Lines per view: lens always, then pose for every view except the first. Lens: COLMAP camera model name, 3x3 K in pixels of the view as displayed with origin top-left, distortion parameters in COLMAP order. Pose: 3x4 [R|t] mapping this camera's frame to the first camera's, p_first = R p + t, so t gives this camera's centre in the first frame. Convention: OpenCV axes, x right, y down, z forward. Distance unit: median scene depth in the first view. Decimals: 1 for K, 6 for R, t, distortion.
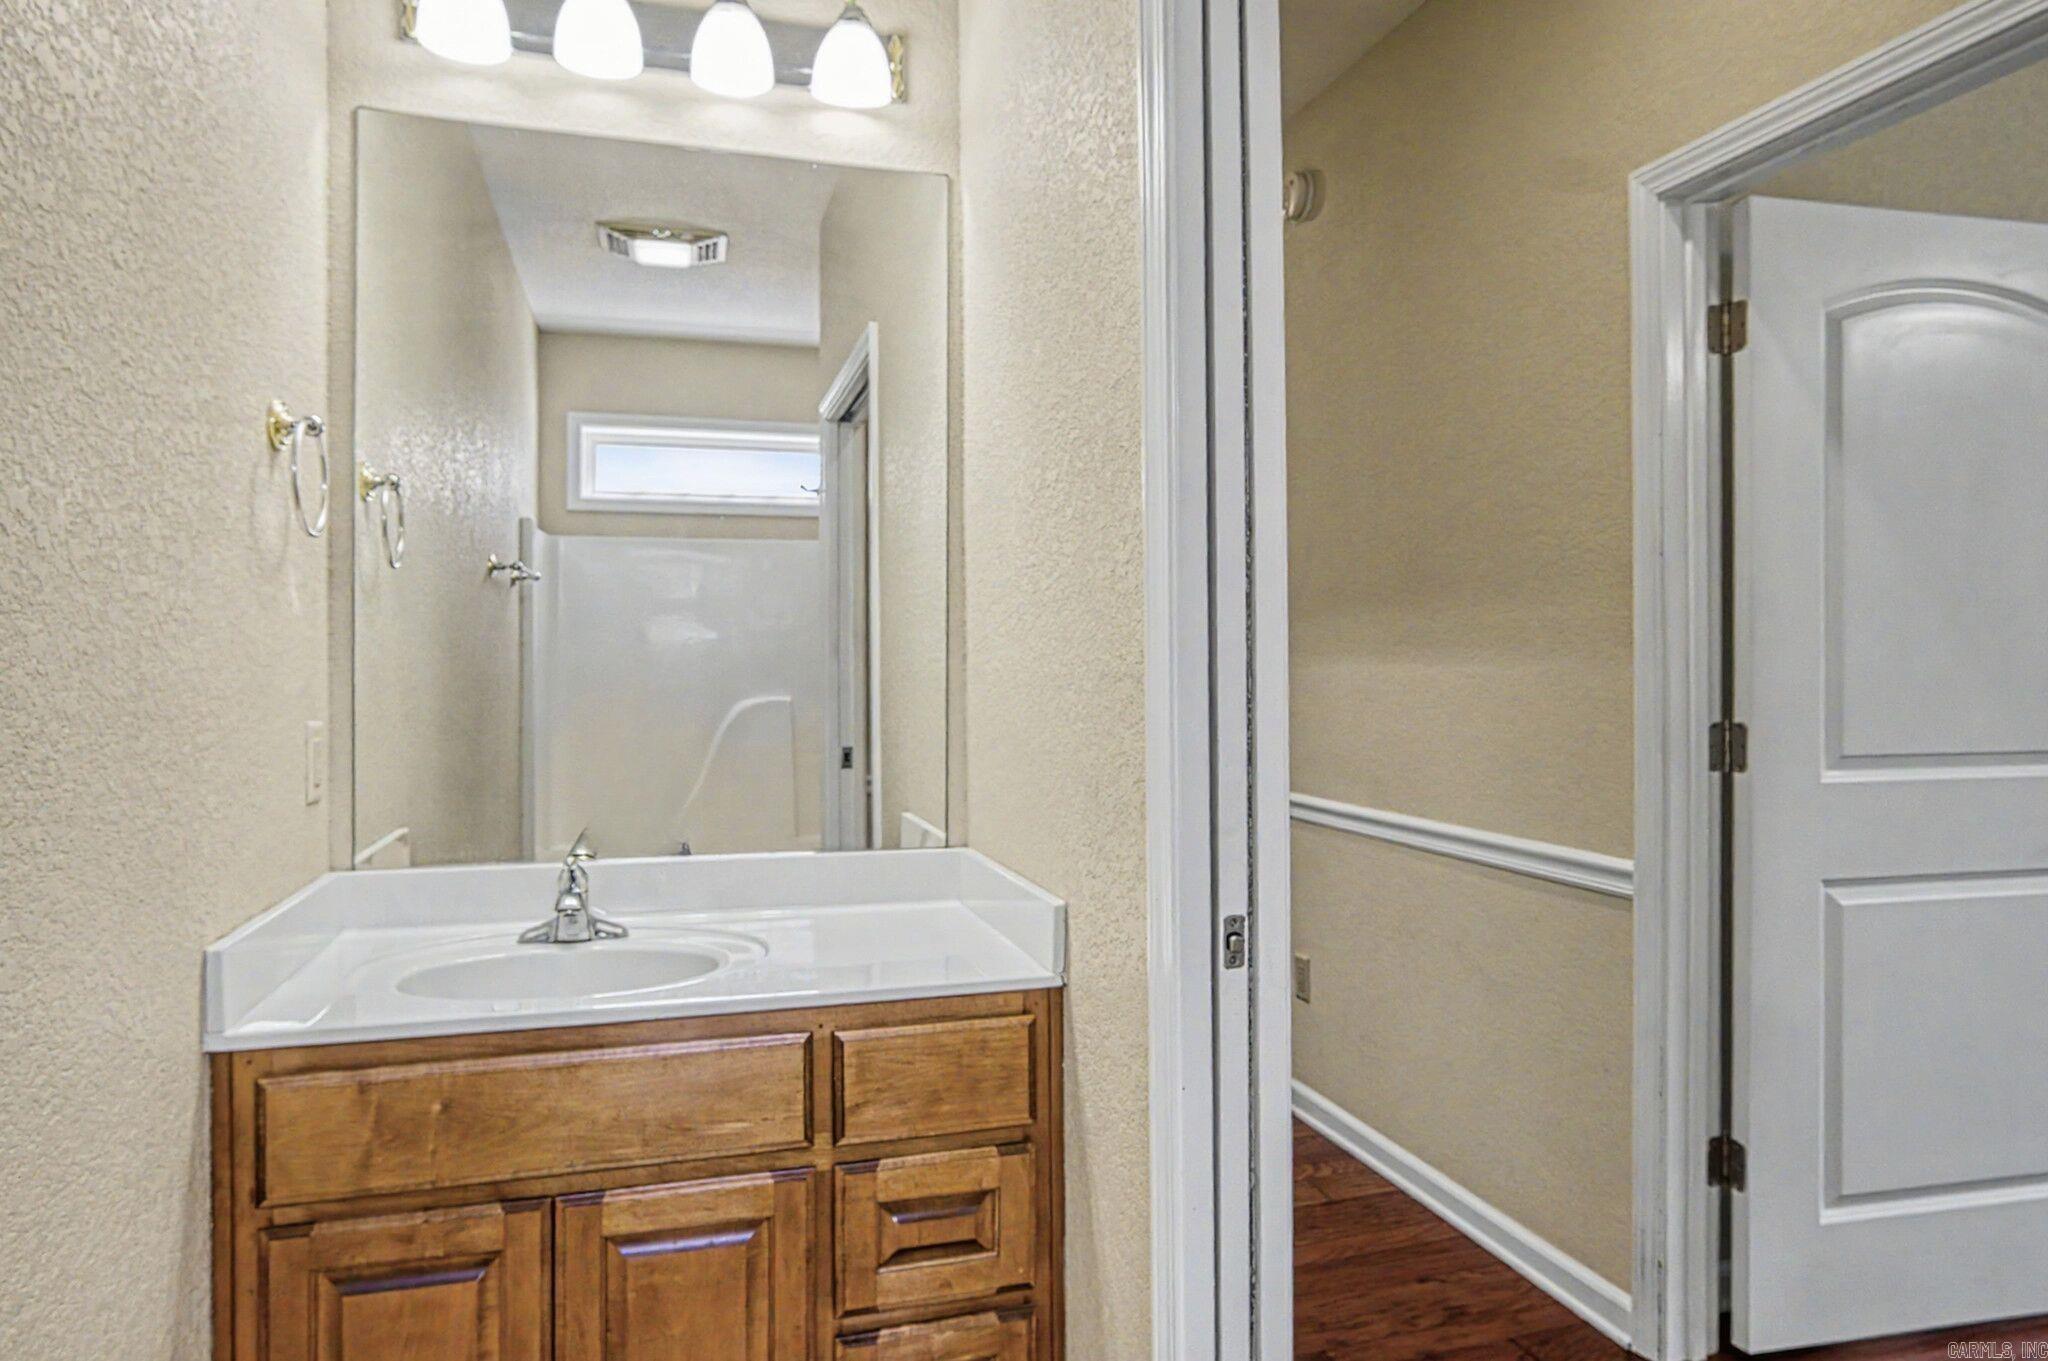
lens RADIAL K [[1215.3, 0, 1030.9], [0, 1215.3, 677.2], [0, 0, 1]] dist [-0.036849, 0.023868]
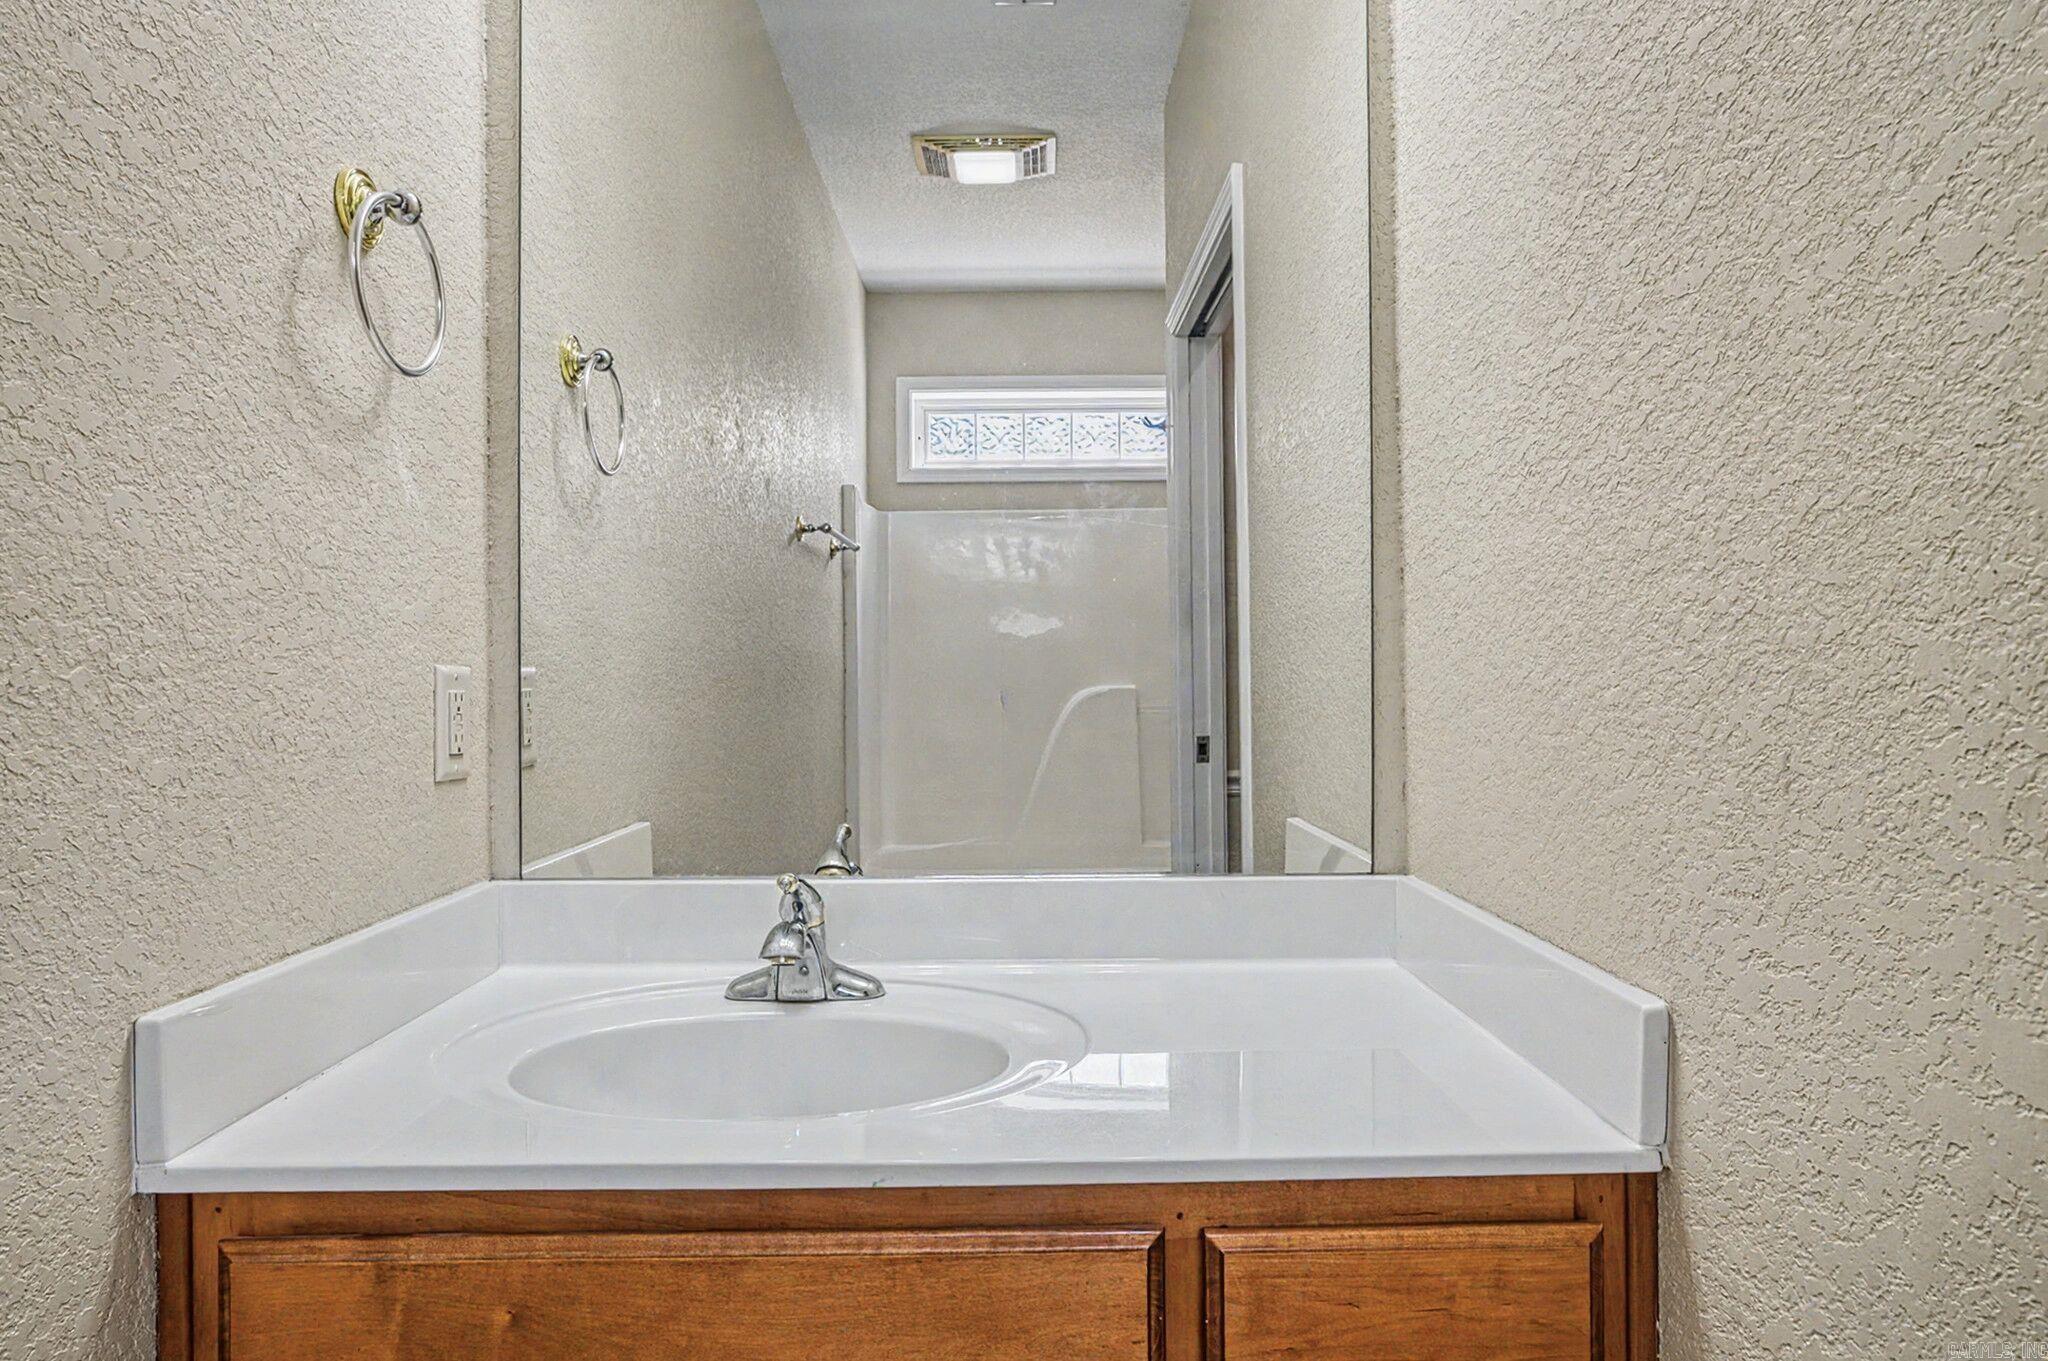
lens RADIAL K [[1215.3, 0, 1025.8], [0, 1215.3, 678.0], [0, 0, 1]] dist [-0.036849, 0.023868]
pose [[0.958788, -0.006020, -0.284059, -0.076042], [0.005271, 0.999980, -0.003399, 0.047691], [0.284074, 0.001762, 0.958801, 0.415482]]
